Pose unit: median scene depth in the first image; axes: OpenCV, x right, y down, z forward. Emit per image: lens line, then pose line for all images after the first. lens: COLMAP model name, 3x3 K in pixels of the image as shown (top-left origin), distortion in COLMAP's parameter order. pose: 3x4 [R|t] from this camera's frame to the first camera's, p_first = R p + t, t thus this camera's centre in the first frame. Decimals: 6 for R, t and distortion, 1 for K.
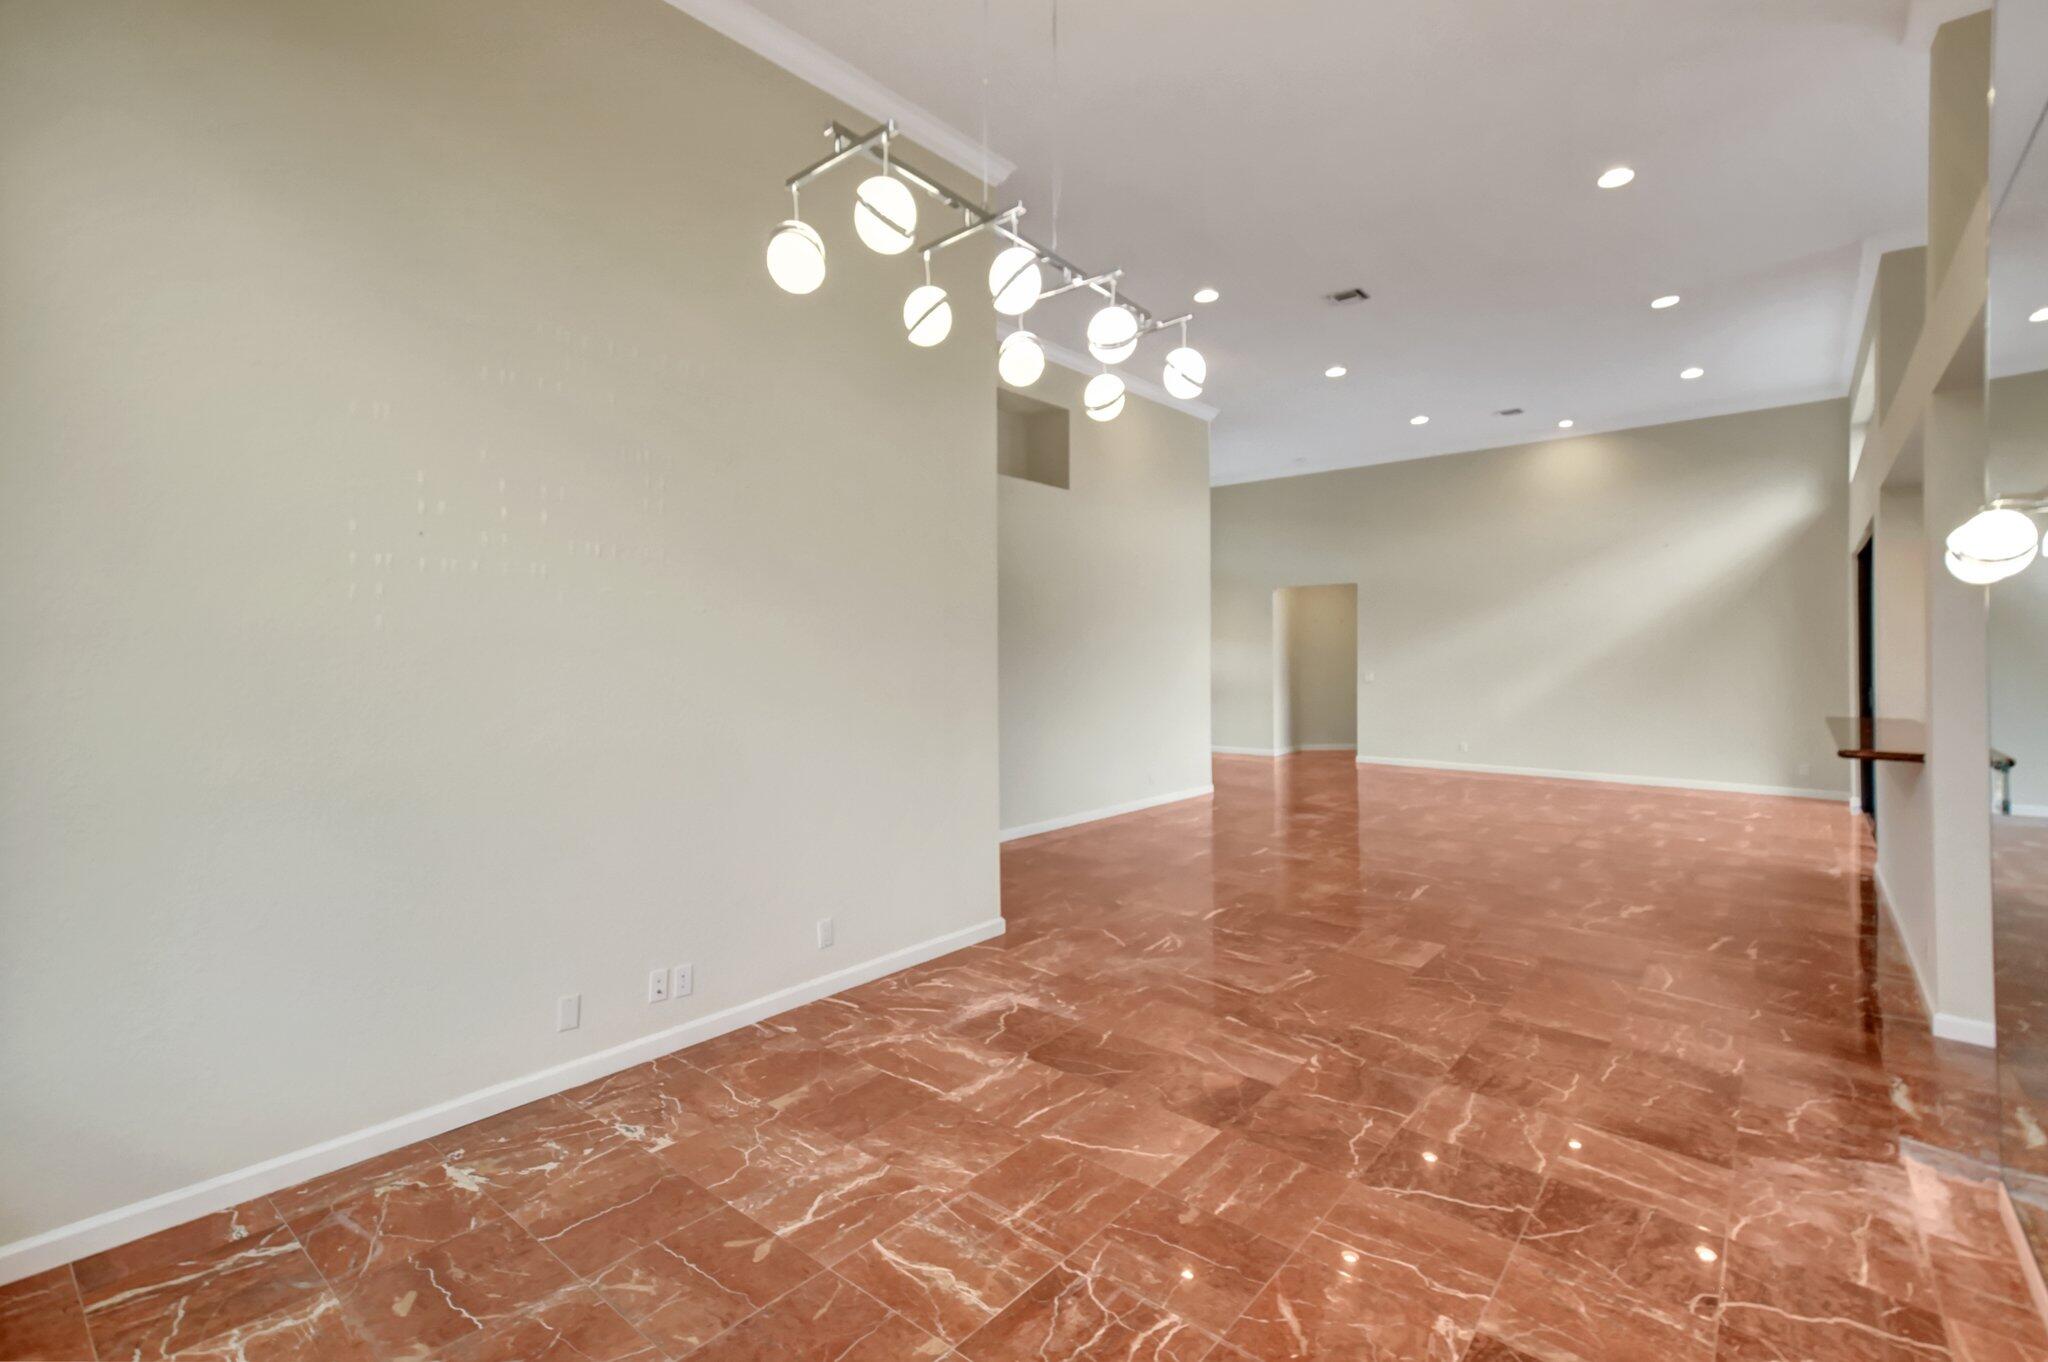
lens RADIAL K [[929.4, 0, 976.8], [0, 929.4, 626.4], [0, 0, 1]] dist [0.017708, -0.013765]
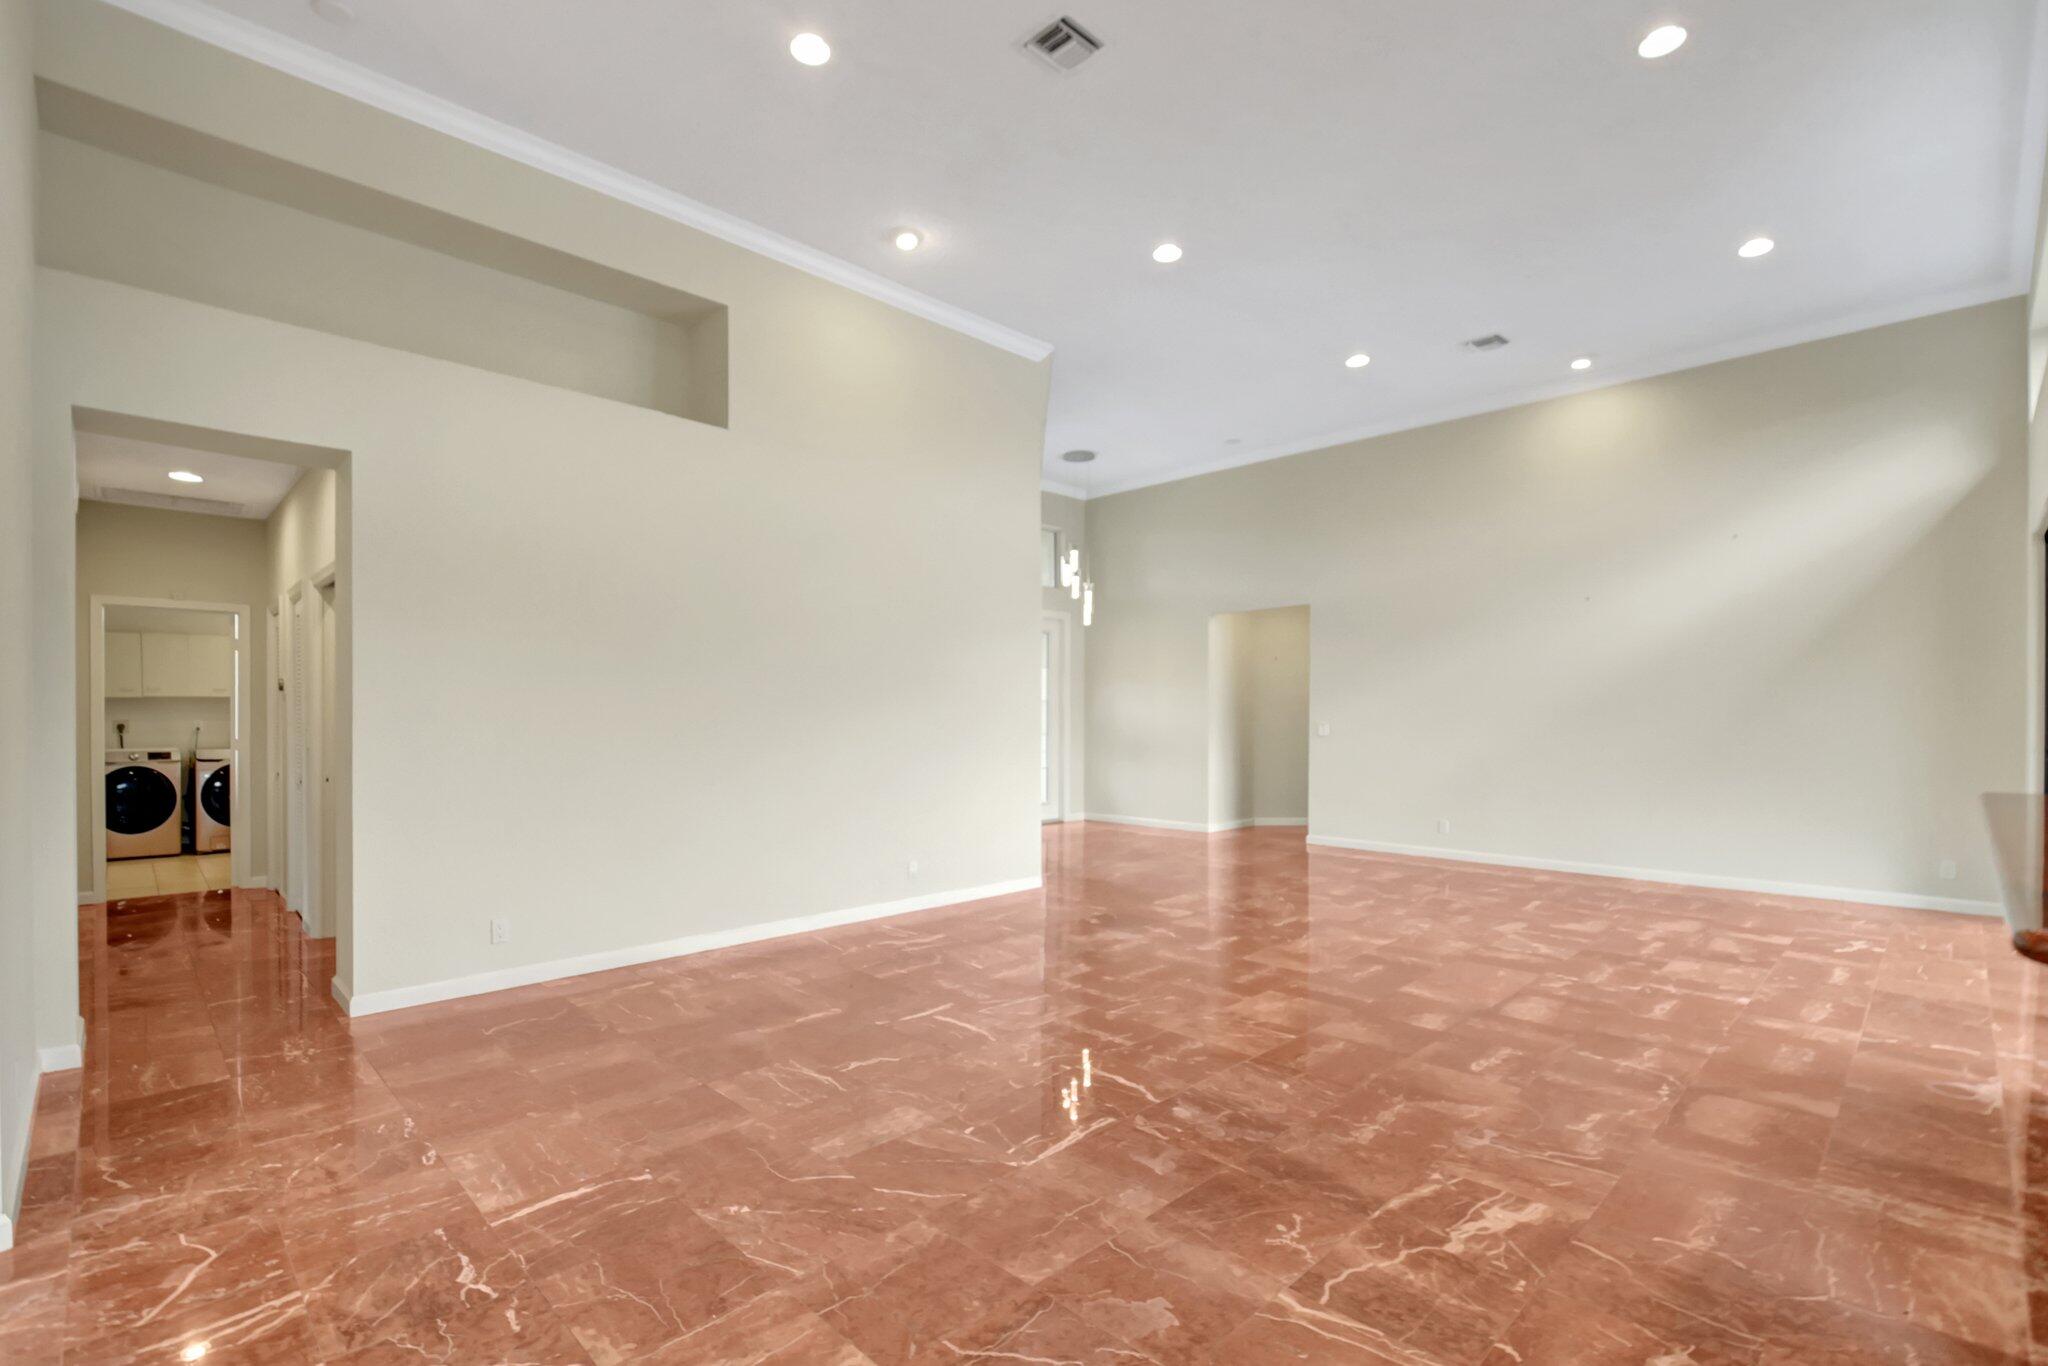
lens RADIAL K [[929.4, 0, 987.6], [0, 929.4, 689.1], [0, 0, 1]] dist [0.017708, -0.013765]
pose [[0.996120, -0.002554, -0.087964, 0.328362], [0.002647, 0.999996, 0.000936, 0.031401], [0.087962, -0.001165, 0.996123, 0.349619]]
